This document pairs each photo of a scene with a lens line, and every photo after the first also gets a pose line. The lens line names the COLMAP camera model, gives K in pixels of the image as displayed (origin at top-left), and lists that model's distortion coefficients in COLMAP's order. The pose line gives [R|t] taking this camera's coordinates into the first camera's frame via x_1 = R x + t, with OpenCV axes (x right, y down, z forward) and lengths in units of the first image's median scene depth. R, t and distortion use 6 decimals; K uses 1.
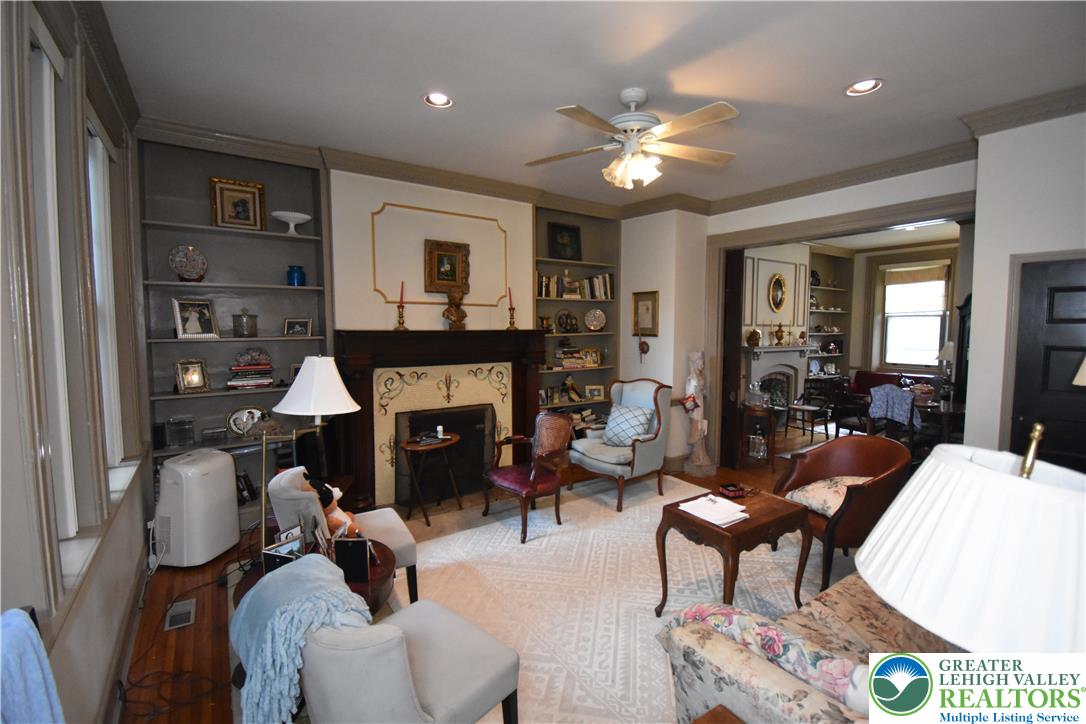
lens RADIAL K [[481.1, 0, 546.0], [0, 481.1, 363.1], [0, 0, 1]] dist [0.024966, -0.029557]
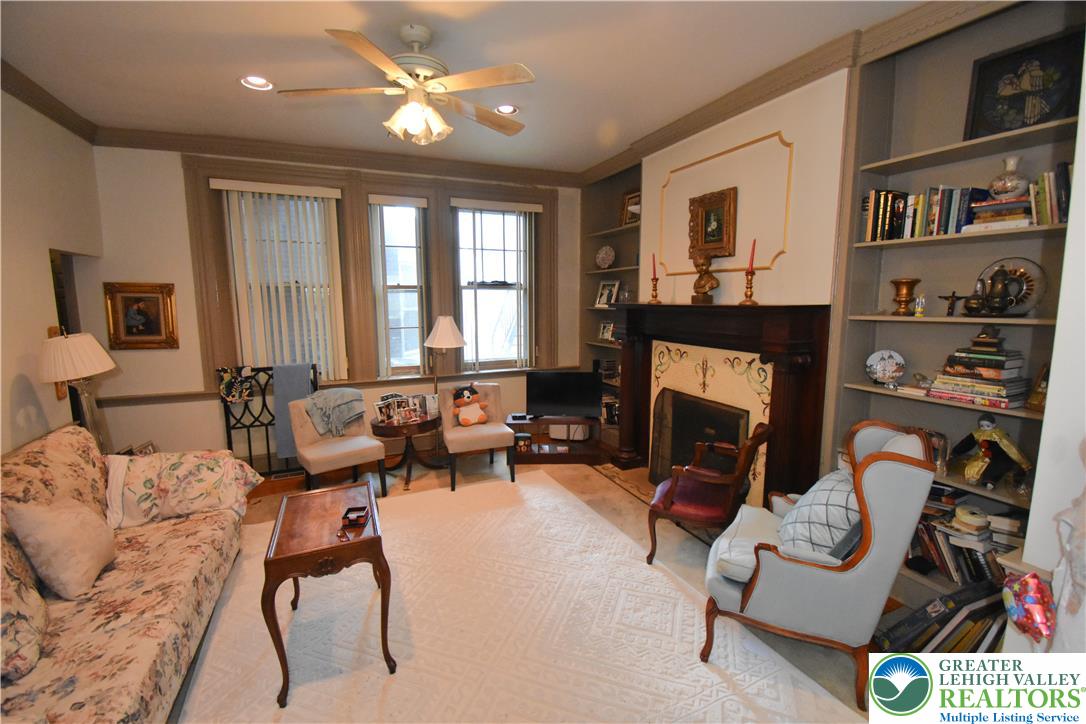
lens RADIAL K [[481.1, 0, 546.0], [0, 481.1, 363.1], [0, 0, 1]] dist [0.024966, -0.029557]
pose [[-0.180232, 0.133896, -0.974468, 0.628907], [-0.071189, 0.986318, 0.148691, -0.069329], [0.981045, 0.096170, -0.168234, 0.845014]]
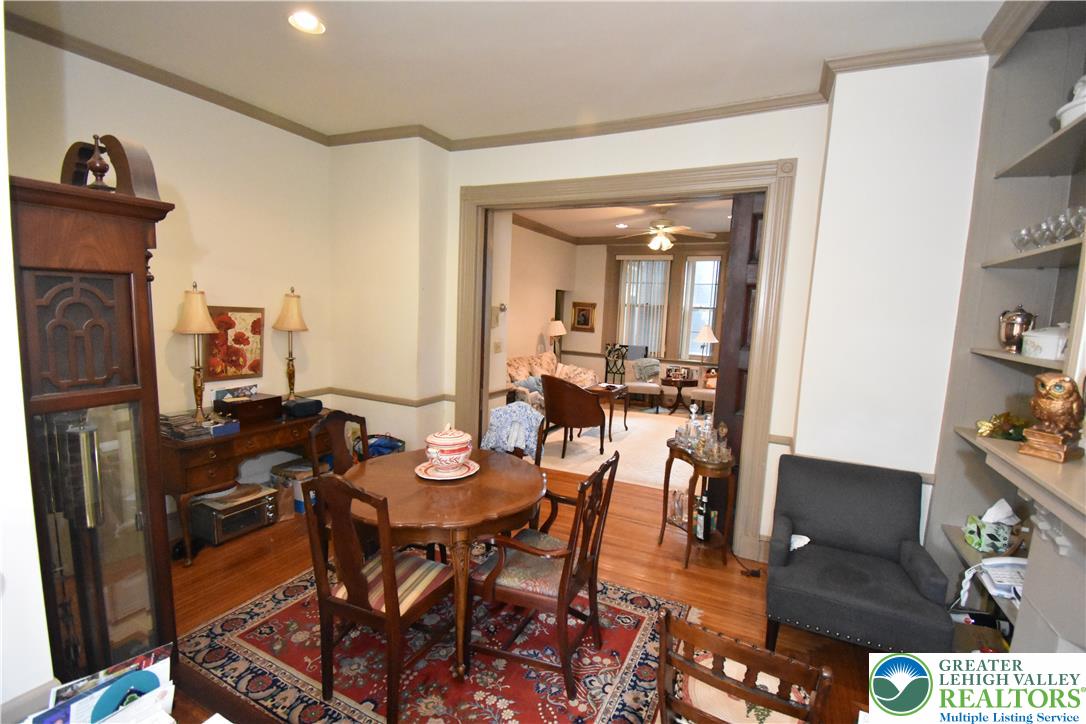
lens RADIAL K [[481.1, 0, 546.0], [0, 481.1, 363.1], [0, 0, 1]] dist [0.024966, -0.029557]
pose [[-0.858369, 0.018453, -0.512700, 1.068746], [-0.085350, 0.980290, 0.178176, -0.126959], [0.505883, 0.196700, -0.839876, 1.626999]]
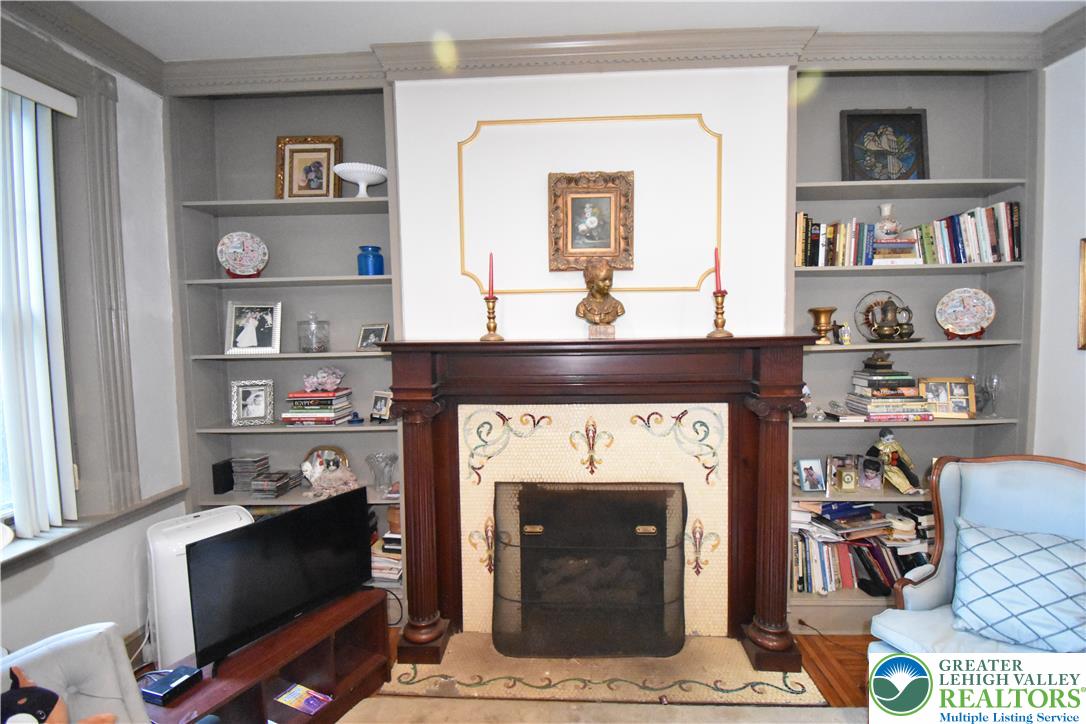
lens RADIAL K [[481.1, 0, 546.0], [0, 481.1, 363.1], [0, 0, 1]] dist [0.024966, -0.029557]
pose [[0.800975, 0.026816, -0.598097, 0.074989], [-0.030143, 0.999536, 0.004447, -0.041358], [0.597938, 0.014467, 0.801412, 0.519145]]
